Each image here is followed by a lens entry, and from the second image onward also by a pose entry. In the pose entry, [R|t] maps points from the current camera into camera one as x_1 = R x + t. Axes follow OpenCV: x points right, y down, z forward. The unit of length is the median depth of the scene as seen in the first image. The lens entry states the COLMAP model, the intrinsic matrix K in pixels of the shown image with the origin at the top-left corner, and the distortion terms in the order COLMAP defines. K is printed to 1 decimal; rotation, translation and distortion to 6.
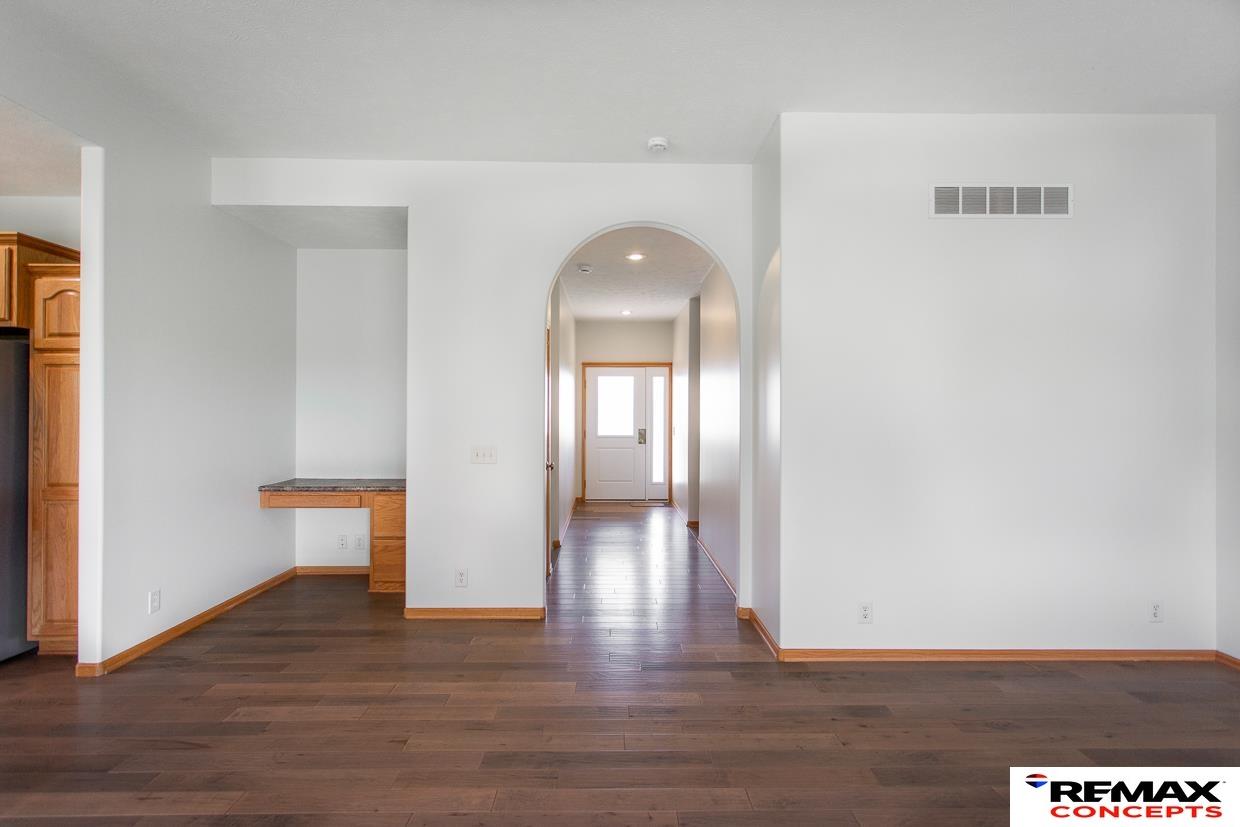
lens RADIAL K [[614.2, 0, 620.0], [0, 614.2, 413.5], [0, 0, 1]] dist [0.000677, 0.000079]
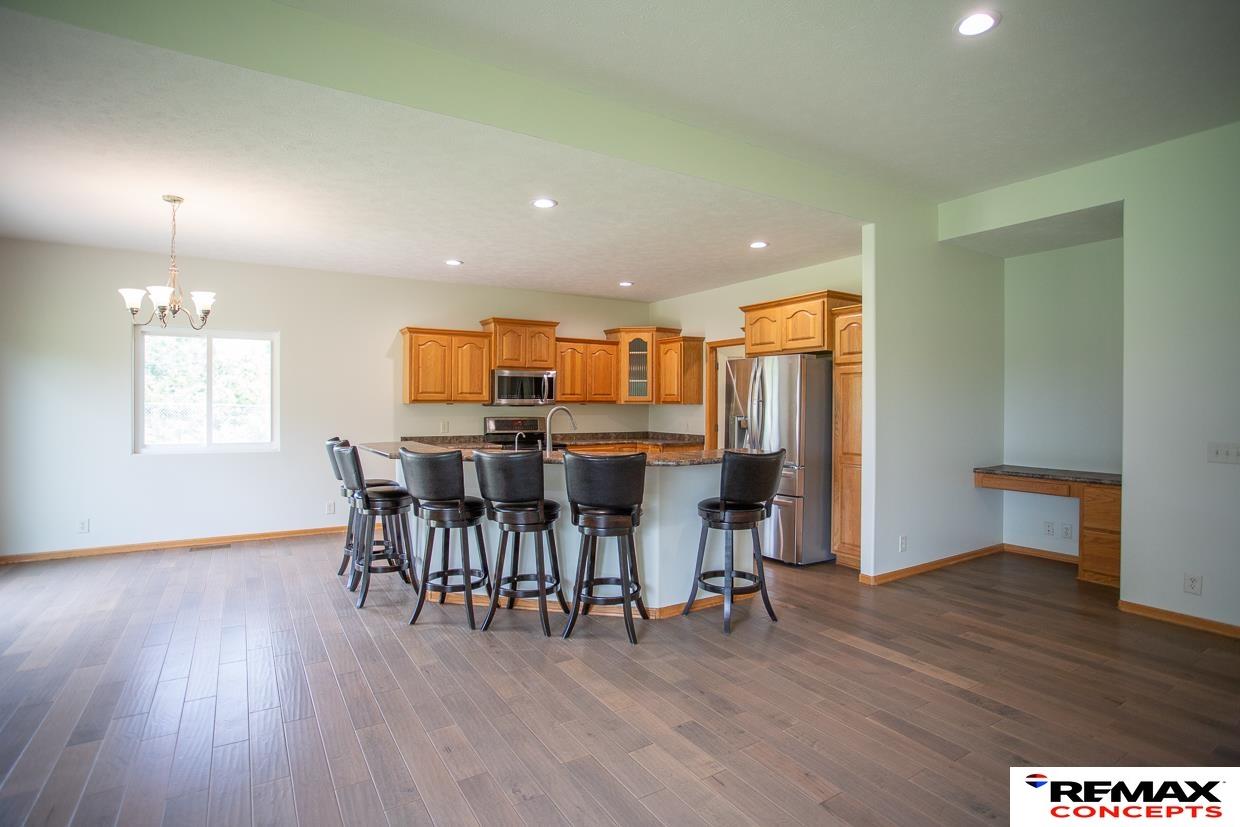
lens RADIAL K [[618.2, 0, 622.5], [0, 618.2, 406.8], [0, 0, 1]] dist [-0.062723, 0.029203]
pose [[0.518981, 0.003684, -0.854778, 0.077778], [-0.002439, 0.999993, 0.002828, -0.000727], [0.854783, 0.000617, 0.518986, -0.244722]]
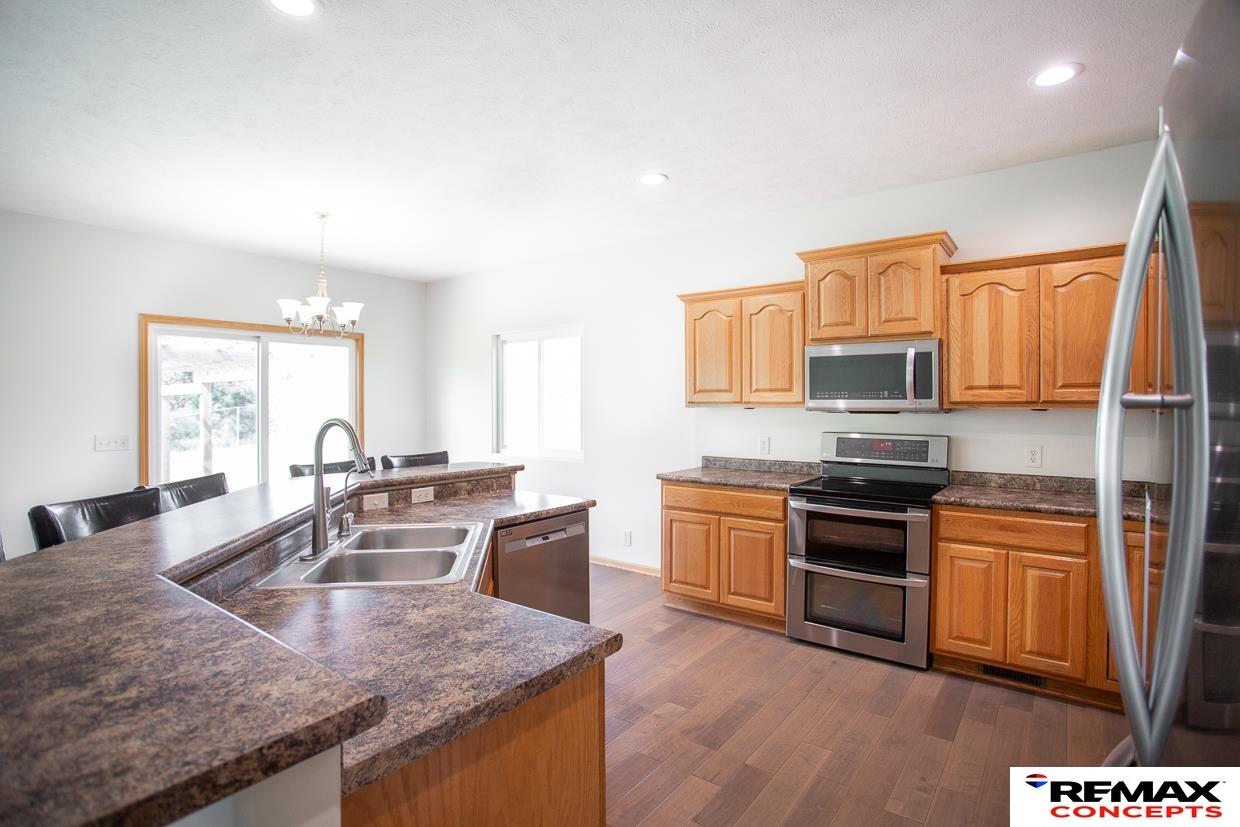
lens RADIAL K [[605.0, 0, 617.6], [0, 605.0, 404.5], [0, 0, 1]] dist [-0.066588, 0.025543]
pose [[-0.621924, -0.002308, -0.783074, -0.808718], [-0.004633, 0.999989, 0.000733, -0.010501], [0.783064, 0.004083, -0.621928, 0.856172]]
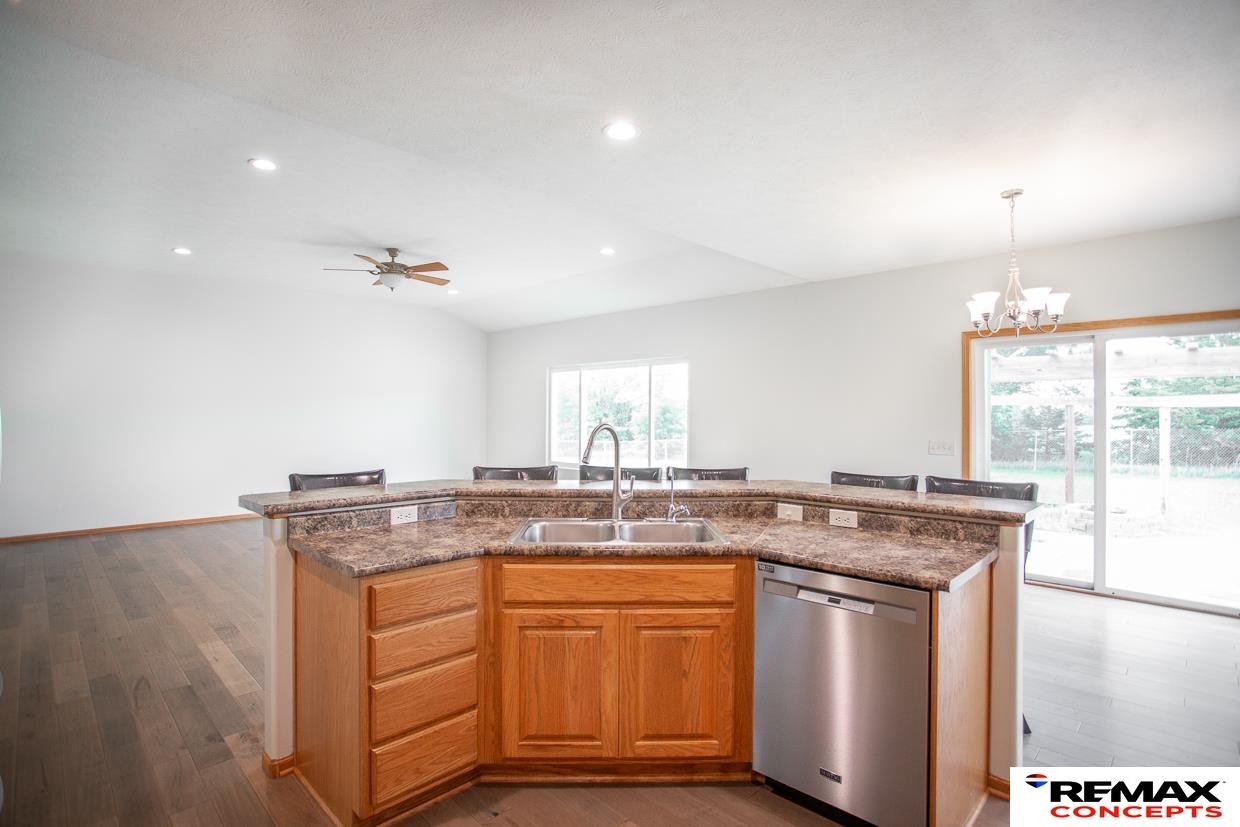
lens RADIAL K [[605.0, 0, 617.6], [0, 605.0, 404.5], [0, 0, 1]] dist [-0.066588, 0.025543]
pose [[-0.697918, 0.003649, 0.716169, -1.627820], [-0.003064, 0.999963, -0.008082, -0.015255], [-0.716171, -0.007835, -0.697881, 0.835099]]
